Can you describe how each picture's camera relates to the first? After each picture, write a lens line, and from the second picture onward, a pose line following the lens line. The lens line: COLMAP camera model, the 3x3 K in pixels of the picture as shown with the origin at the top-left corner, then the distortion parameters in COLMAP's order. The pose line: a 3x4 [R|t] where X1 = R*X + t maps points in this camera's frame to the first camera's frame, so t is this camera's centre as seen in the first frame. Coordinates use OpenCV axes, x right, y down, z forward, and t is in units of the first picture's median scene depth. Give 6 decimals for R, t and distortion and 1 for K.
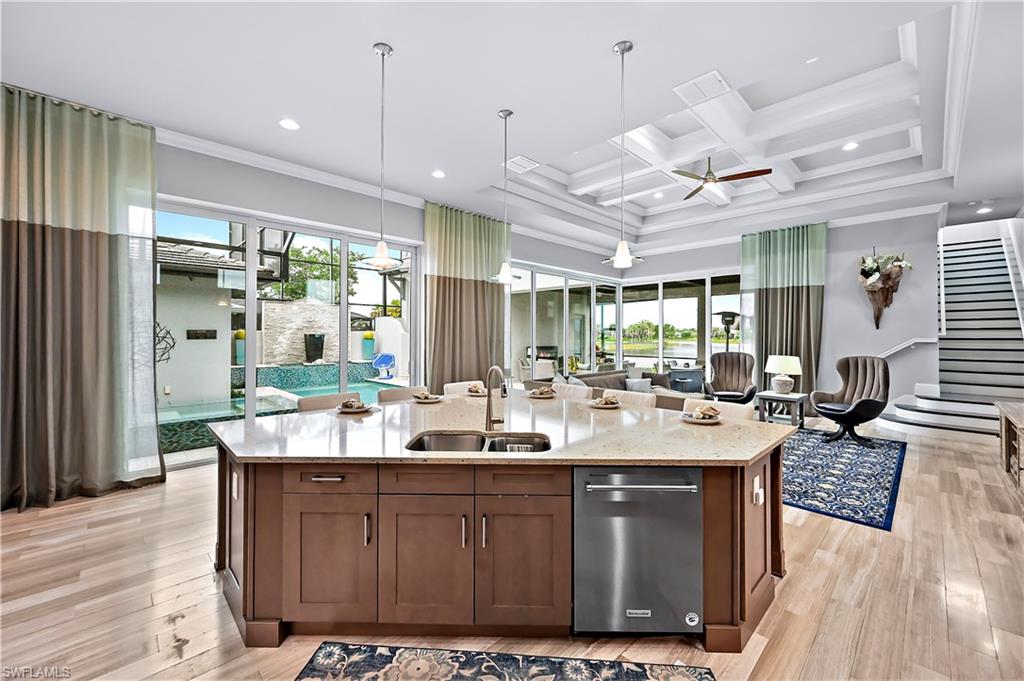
lens RADIAL K [[408.6, 0, 520.5], [0, 408.6, 335.9], [0, 0, 1]] dist [-0.002646, 0.000929]
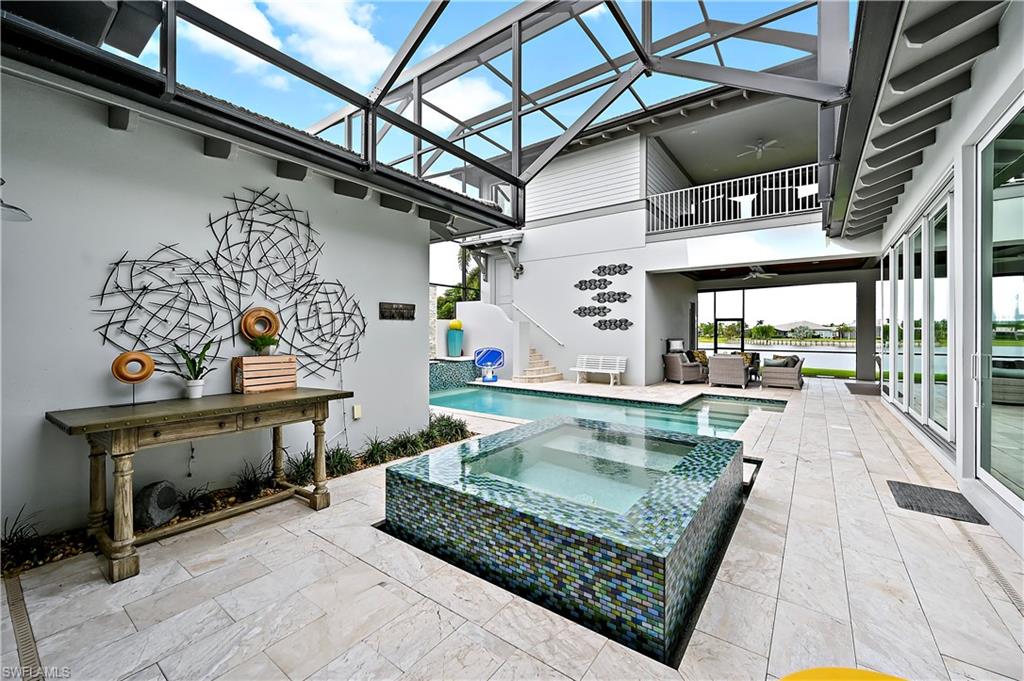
lens RADIAL K [[408.6, 0, 522.7], [0, 408.6, 333.0], [0, 0, 1]] dist [-0.002646, 0.000929]
pose [[0.988048, 0.002773, 0.154119, -0.683762], [-0.002615, 0.999996, -0.001225, 0.025985], [-0.154122, 0.000808, 0.988052, 0.405553]]
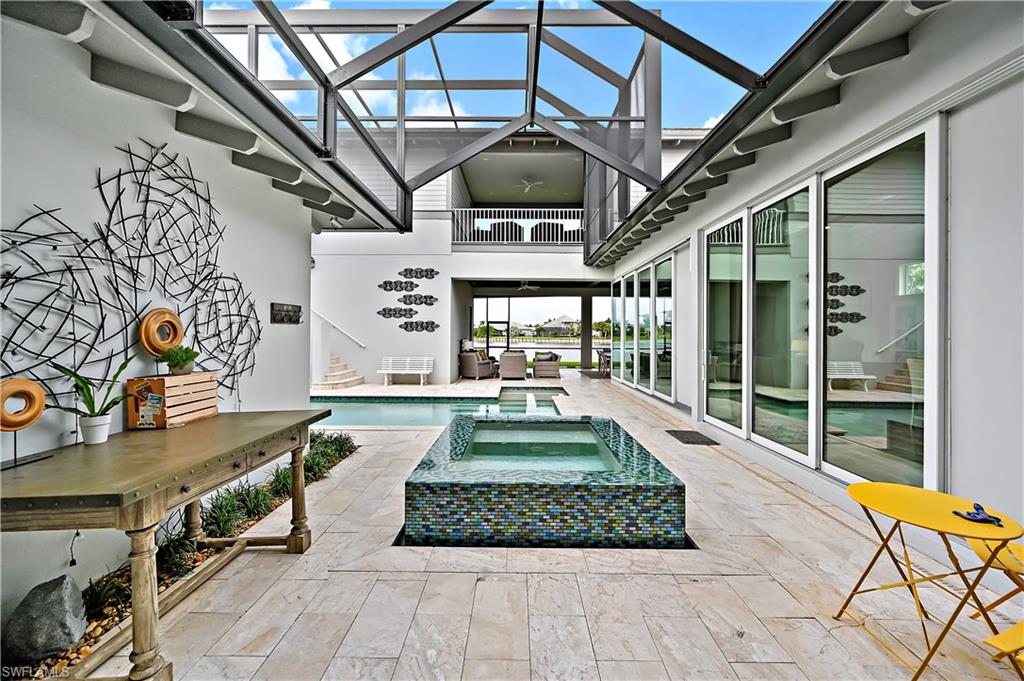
lens RADIAL K [[408.6, 0, 518.8], [0, 408.6, 331.5], [0, 0, 1]] dist [-0.002646, 0.000929]
pose [[0.712776, 0.006031, 0.701366, -0.905271], [-0.004959, 0.999981, -0.003558, 0.017247], [-0.701374, -0.000942, 0.712793, 0.457860]]
